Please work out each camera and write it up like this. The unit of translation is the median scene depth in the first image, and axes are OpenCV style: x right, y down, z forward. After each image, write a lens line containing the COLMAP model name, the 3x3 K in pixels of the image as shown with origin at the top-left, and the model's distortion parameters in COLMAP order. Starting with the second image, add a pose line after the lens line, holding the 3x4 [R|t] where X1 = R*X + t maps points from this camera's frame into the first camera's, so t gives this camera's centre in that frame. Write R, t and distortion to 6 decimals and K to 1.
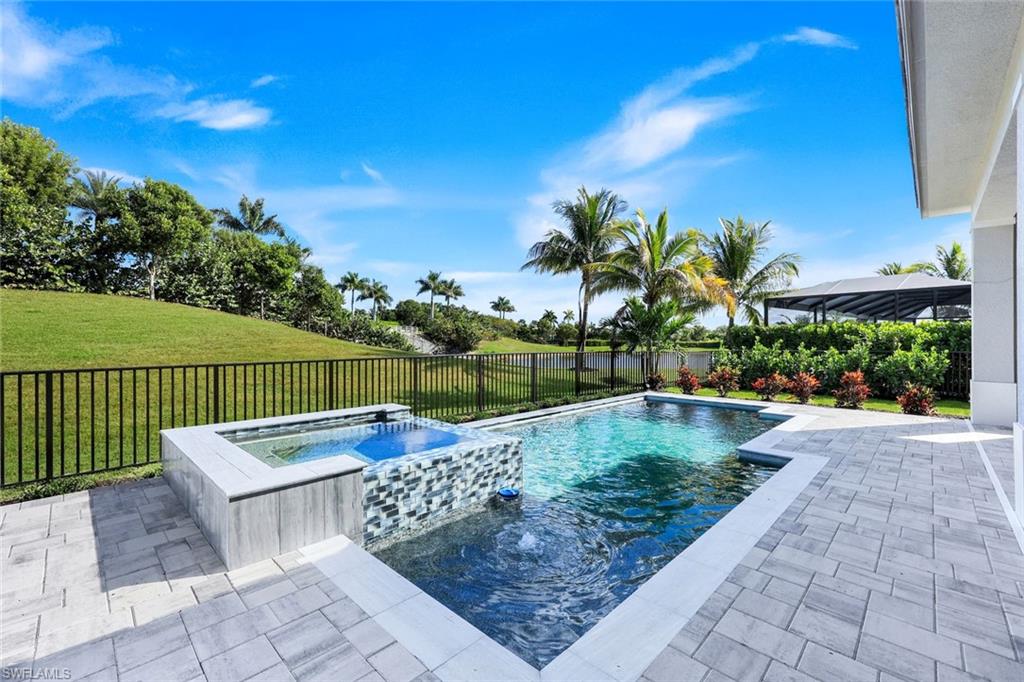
lens RADIAL K [[430.2, 0, 512.0], [0, 430.2, 341.0], [0, 0, 1]] dist [-0.000736, -0.000040]
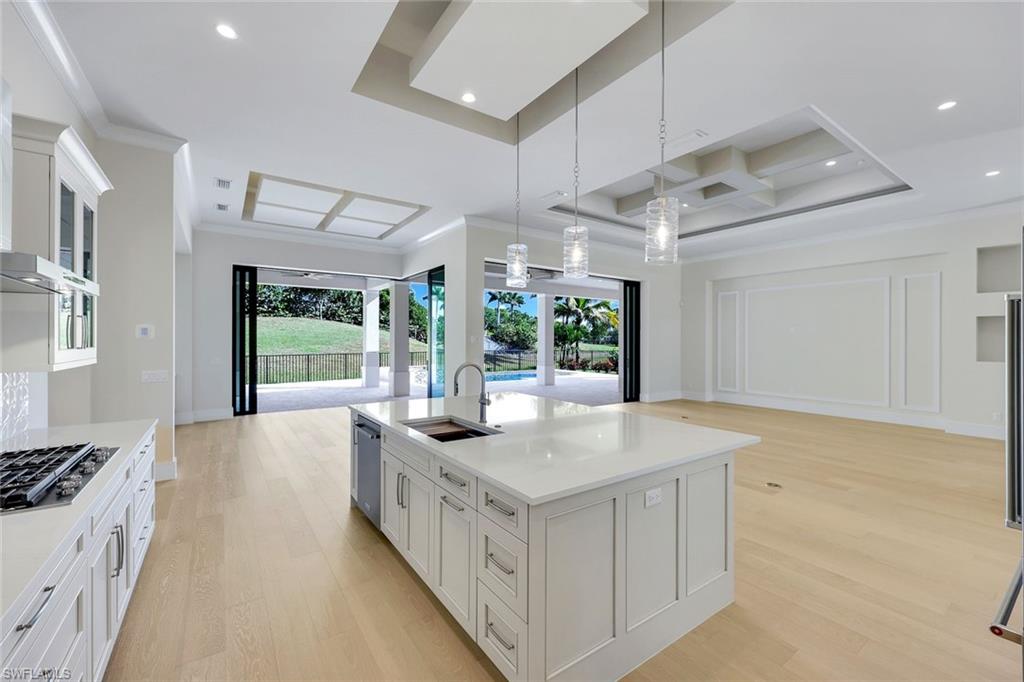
lens RADIAL K [[416.3, 0, 509.2], [0, 416.3, 341.0], [0, 0, 1]] dist [-0.000876, 0.000153]
pose [[0.981332, 0.003179, -0.192293, 0.174444], [-0.003039, 0.999995, 0.001024, -0.009044], [0.192295, -0.000421, 0.981337, -0.375667]]
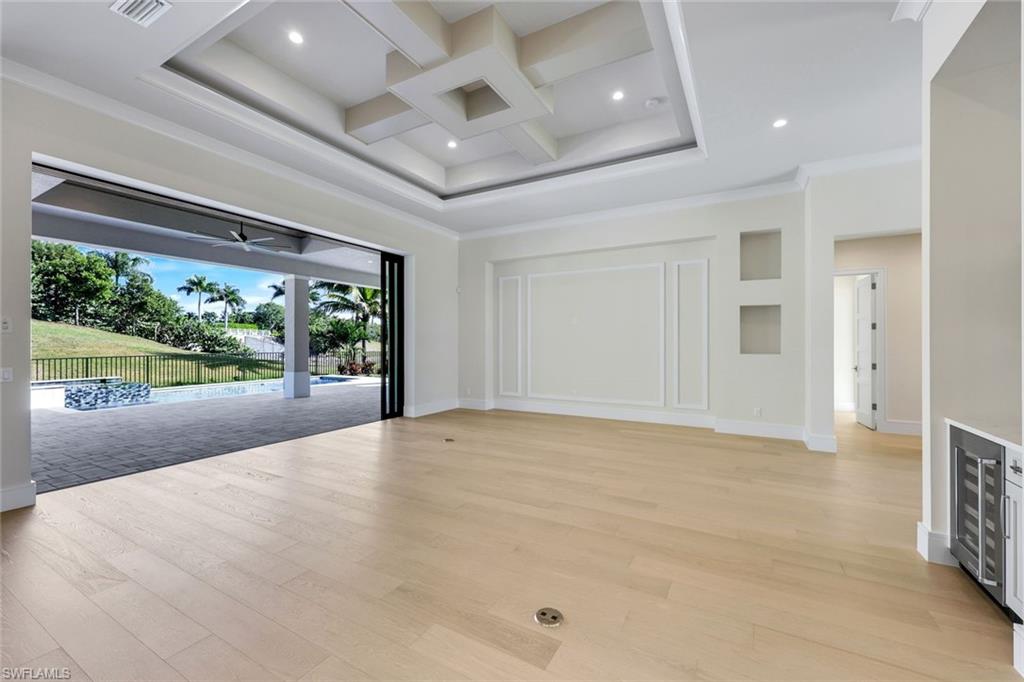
lens RADIAL K [[416.3, 0, 509.2], [0, 416.3, 341.0], [0, 0, 1]] dist [-0.000876, 0.000153]
pose [[0.968145, -0.000216, 0.250388, 0.210319], [0.001304, 0.999990, -0.004182, -0.004707], [-0.250385, 0.004376, 0.968136, -0.288412]]
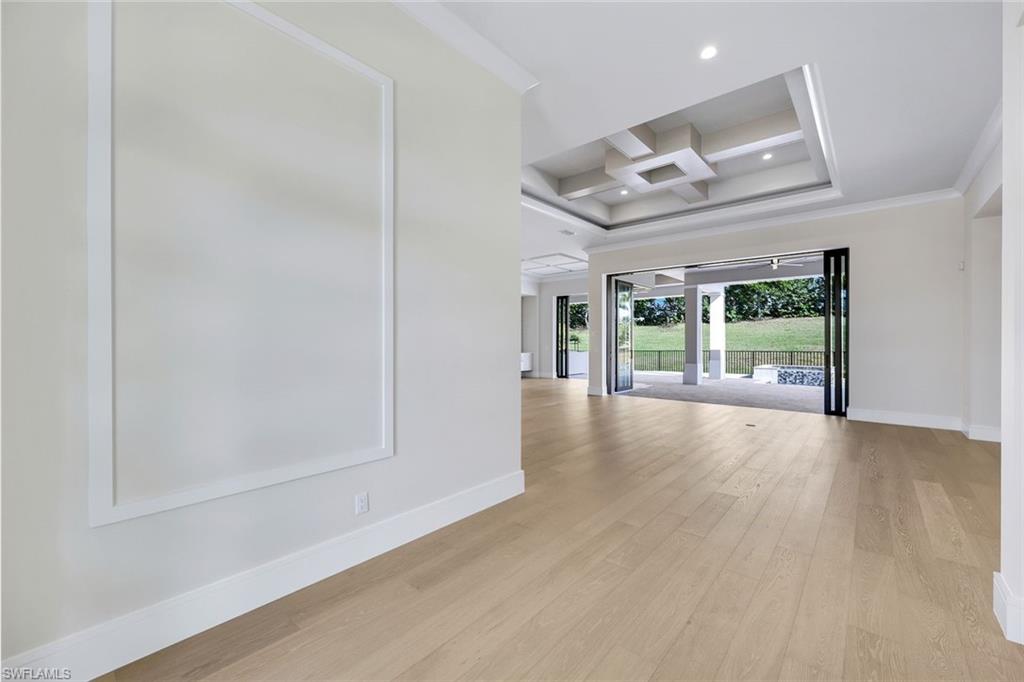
lens RADIAL K [[416.3, 0, 509.2], [0, 416.3, 341.0], [0, 0, 1]] dist [-0.000876, 0.000153]
pose [[0.051841, -0.001399, -0.998654, 0.426505], [-0.003674, 0.999992, -0.001592, -0.002719], [0.998649, 0.003751, 0.051835, -0.236731]]
